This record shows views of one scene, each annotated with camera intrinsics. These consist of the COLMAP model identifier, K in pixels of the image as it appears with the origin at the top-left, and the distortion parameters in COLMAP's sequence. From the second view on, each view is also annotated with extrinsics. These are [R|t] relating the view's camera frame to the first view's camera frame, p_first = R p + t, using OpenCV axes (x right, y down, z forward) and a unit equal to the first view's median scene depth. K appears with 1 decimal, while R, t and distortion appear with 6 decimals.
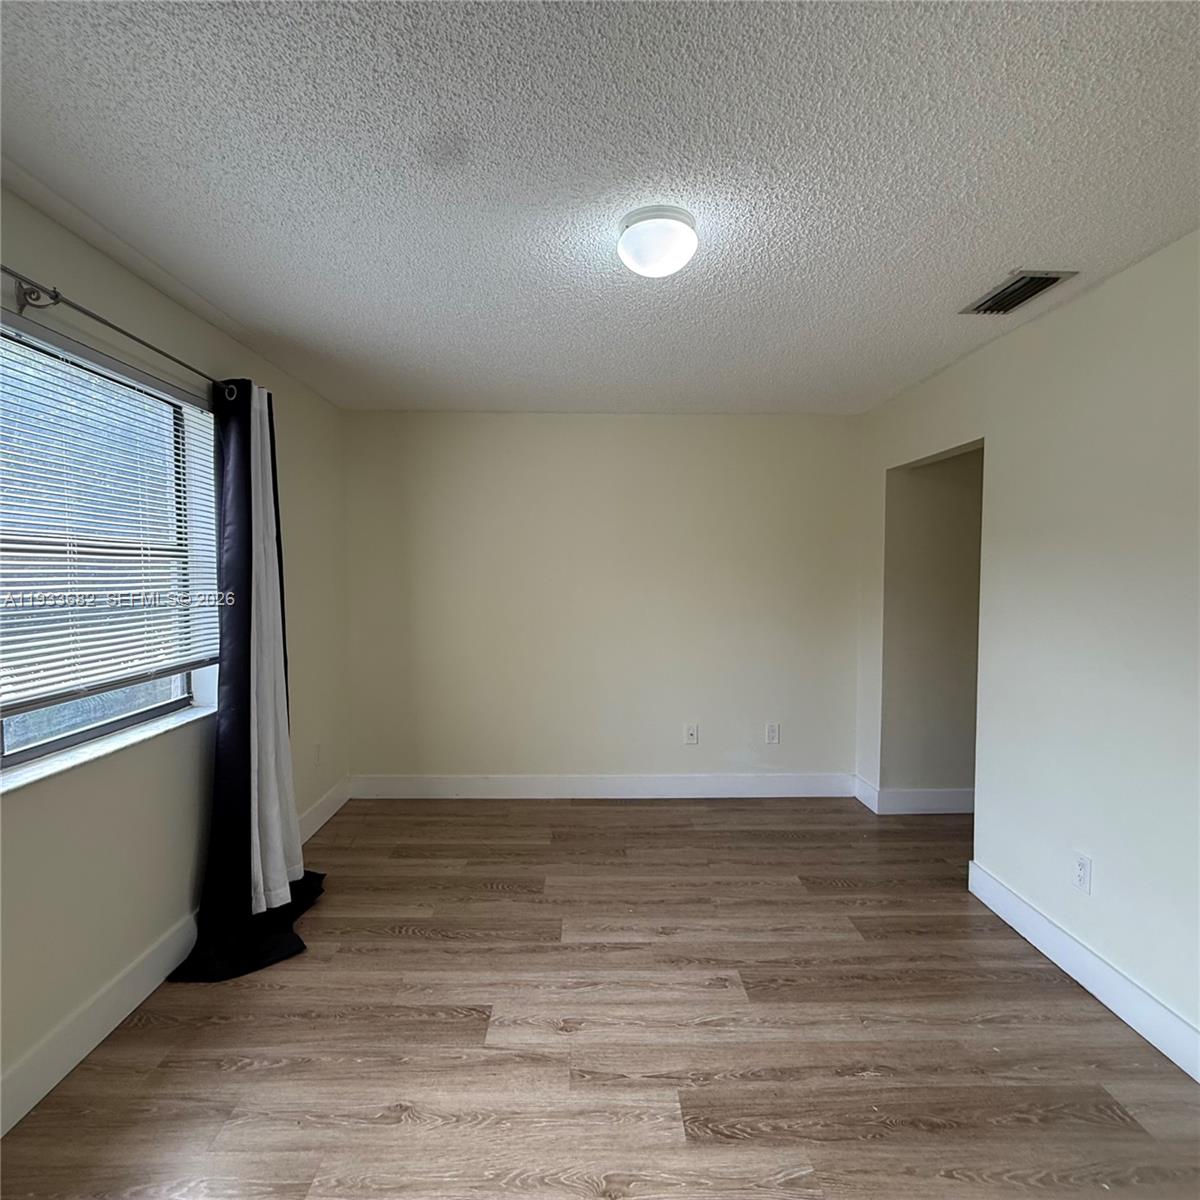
lens RADIAL K [[636.9, 0, 596.6], [0, 636.9, 601.3], [0, 0, 1]] dist [0.001069, -0.000755]
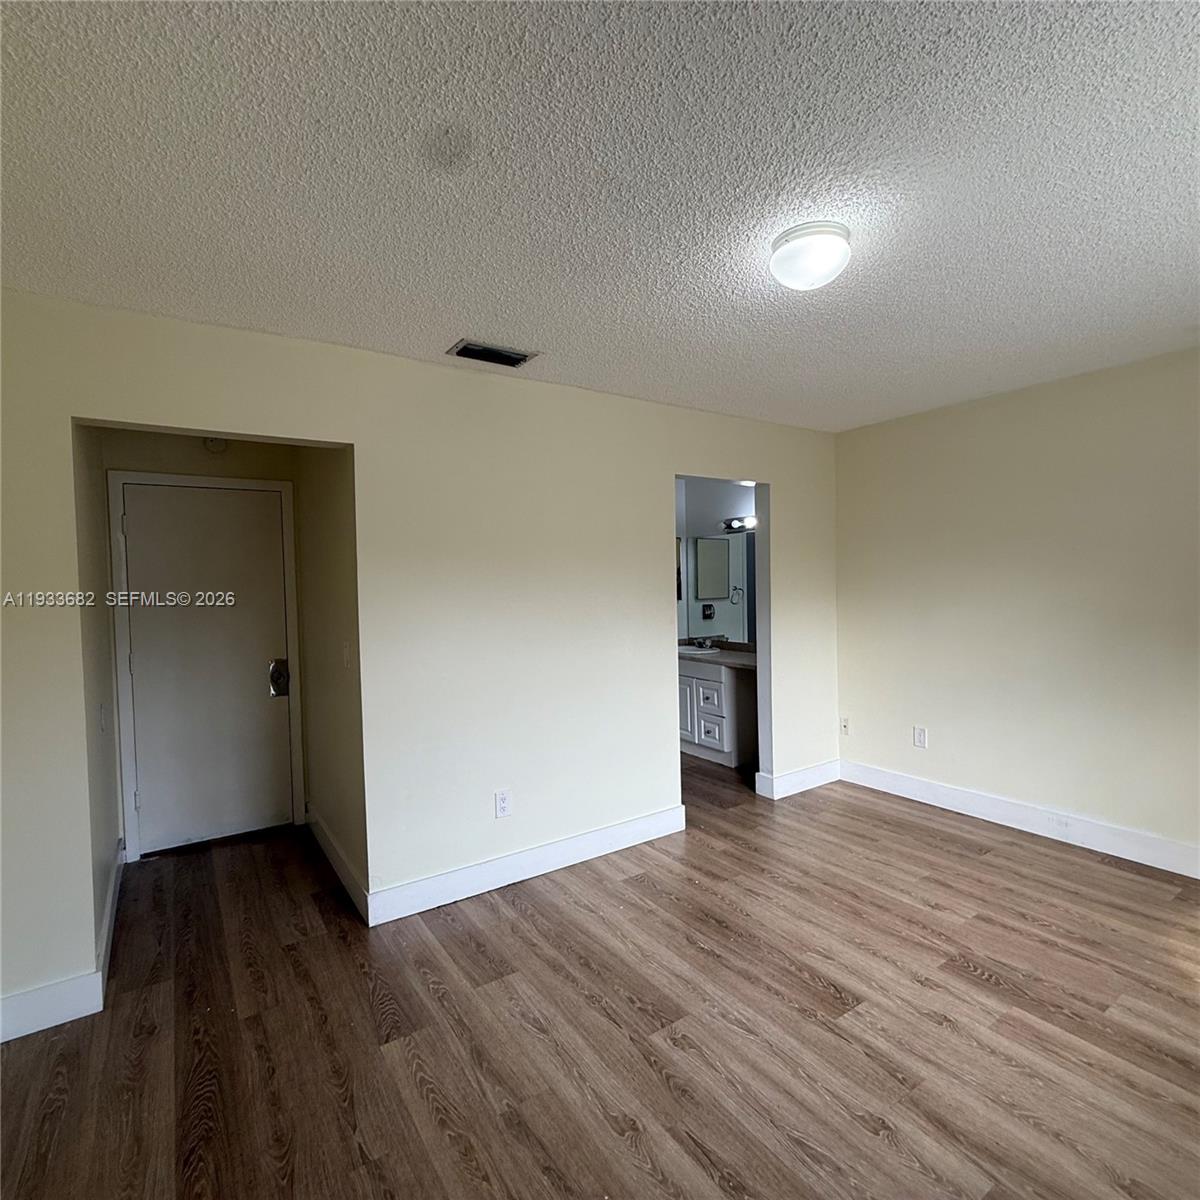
lens RADIAL K [[636.9, 0, 595.7], [0, 636.9, 601.7], [0, 0, 1]] dist [0.001069, -0.000755]
pose [[-0.539833, -0.015773, 0.841625, -0.469697], [0.061528, 0.996411, 0.058140, -0.069615], [-0.839521, 0.083169, -0.536925, 1.496811]]
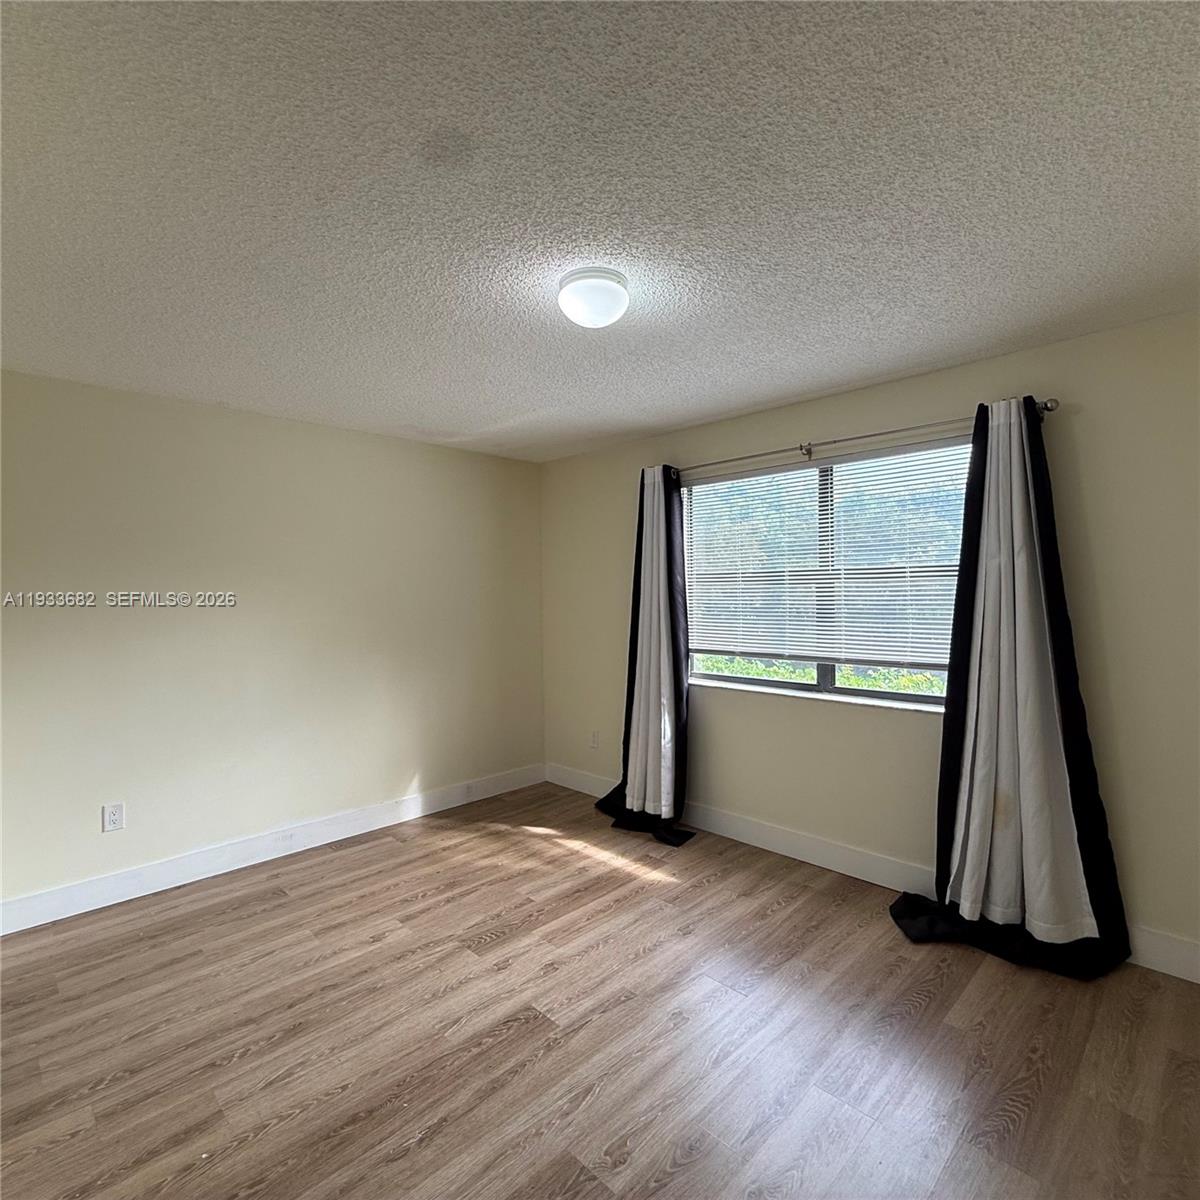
lens RADIAL K [[636.9, 0, 597.0], [0, 636.9, 599.8], [0, 0, 1]] dist [0.001069, -0.000755]
pose [[-0.724535, 0.015230, -0.689070, 0.688701], [-0.019694, 0.998890, 0.042786, -0.064466], [0.688957, 0.044571, -0.723430, 1.453860]]
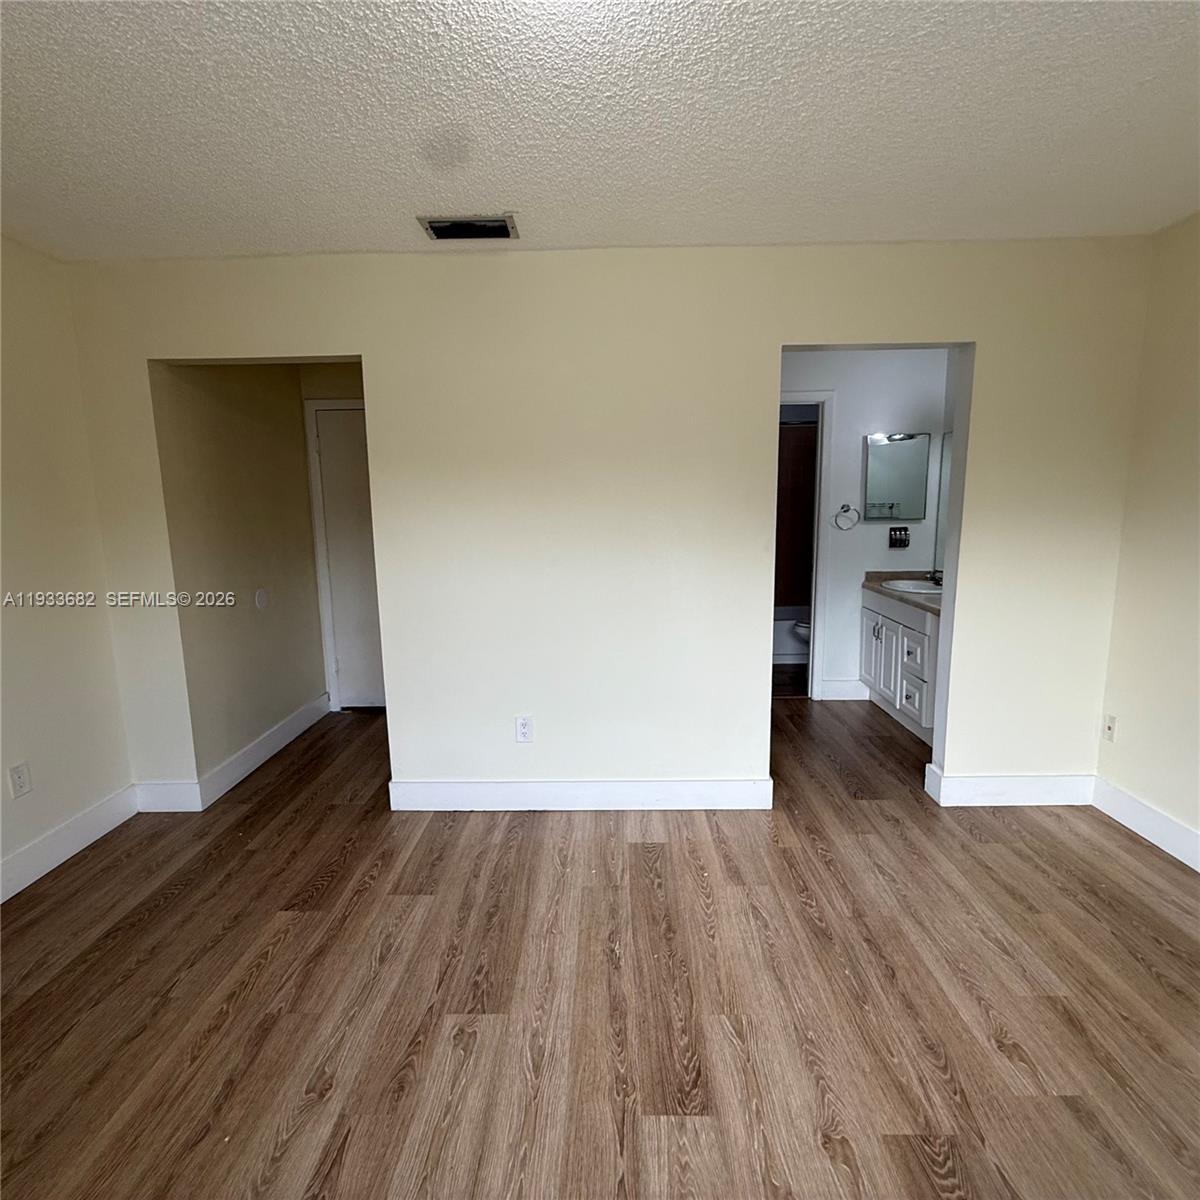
lens RADIAL K [[636.9, 0, 596.2], [0, 636.9, 599.7], [0, 0, 1]] dist [0.001069, -0.000755]
pose [[0.039143, -0.157191, 0.986792, -0.461810], [0.061849, 0.986037, 0.154617, -0.026394], [-0.997318, 0.054980, 0.048319, 0.762051]]
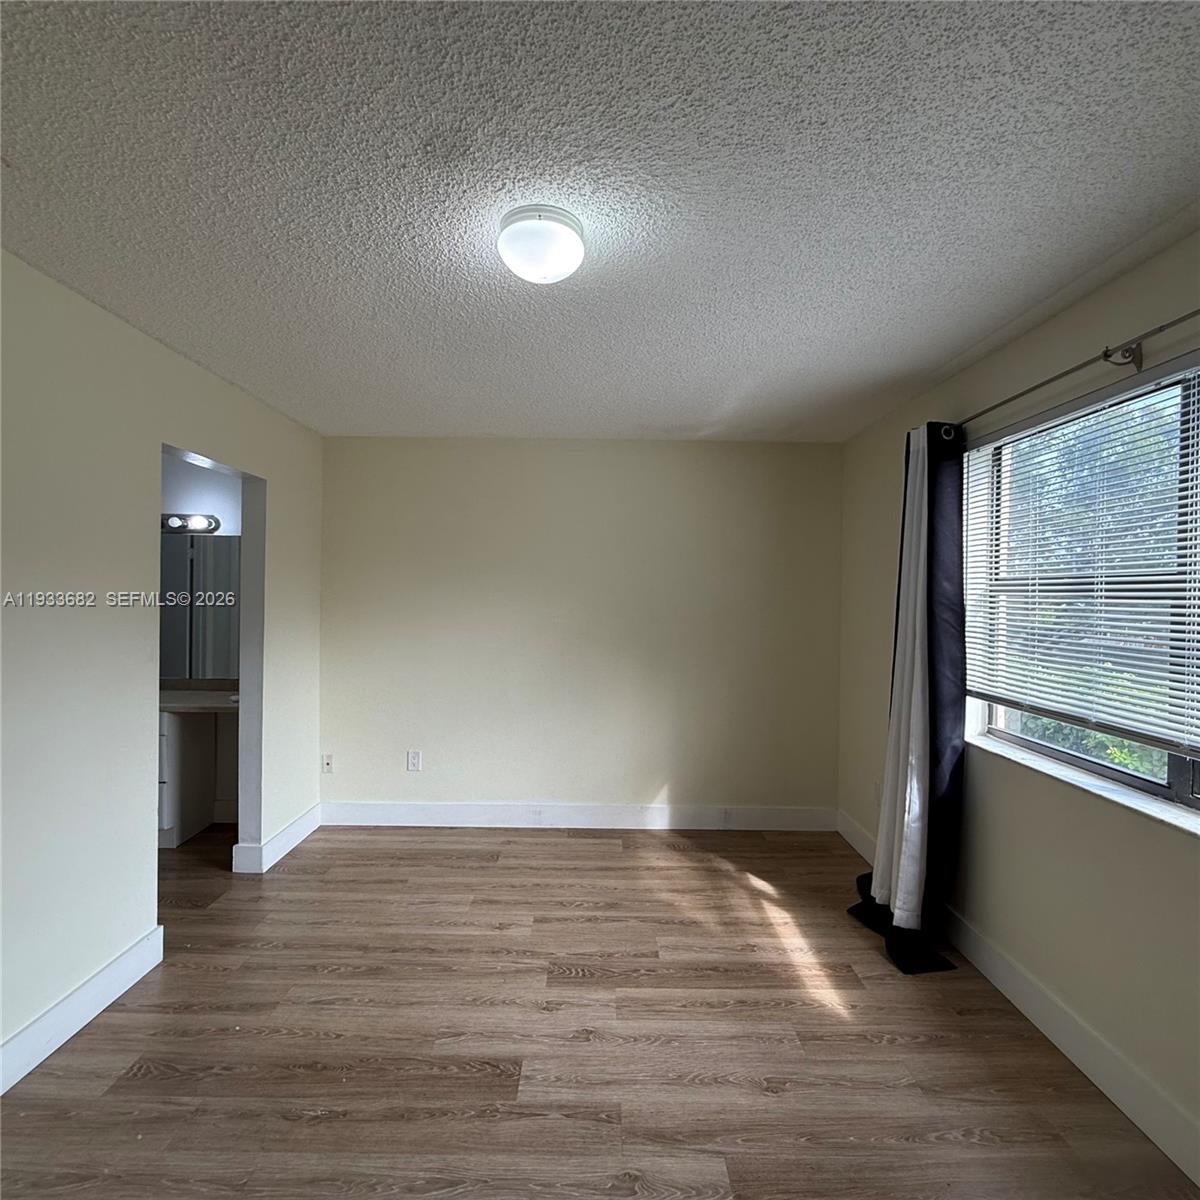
lens RADIAL K [[636.9, 0, 596.3], [0, 636.9, 599.4], [0, 0, 1]] dist [0.001069, -0.000755]
pose [[-0.999709, -0.014480, 0.019292, -0.008595], [-0.013473, 0.998592, 0.051315, -0.078117], [-0.020008, 0.051040, -0.998496, 1.543098]]
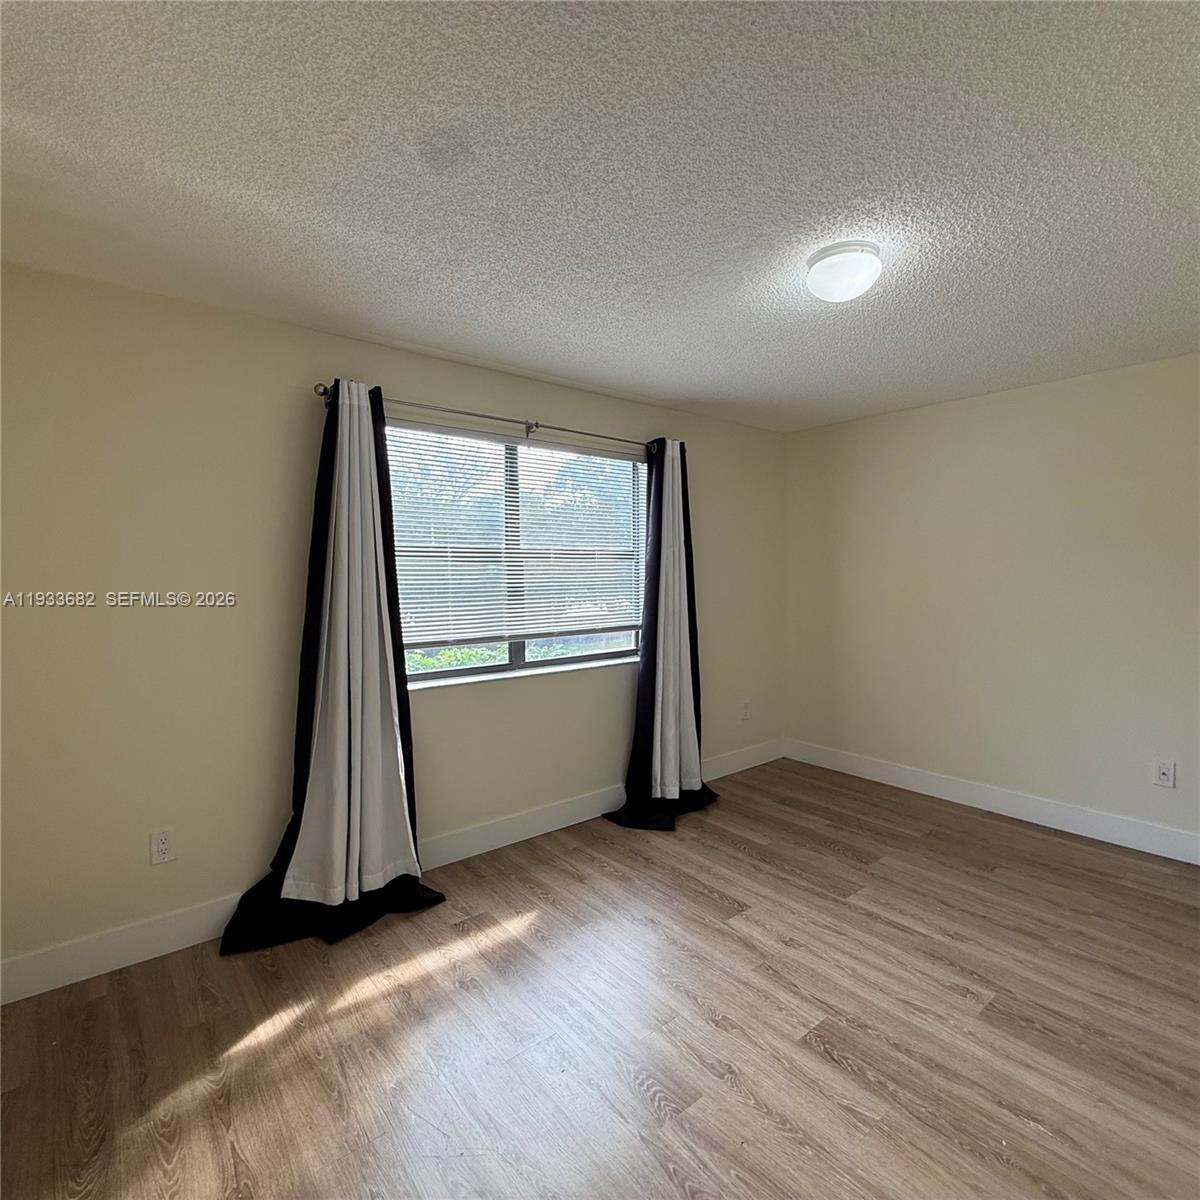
lens RADIAL K [[636.9, 0, 595.4], [0, 636.9, 604.5], [0, 0, 1]] dist [0.001069, -0.000755]
pose [[0.611670, 0.034319, -0.790368, 0.581427], [-0.027317, 0.999379, 0.022254, 0.012103], [0.790641, 0.007979, 0.612228, -0.025867]]
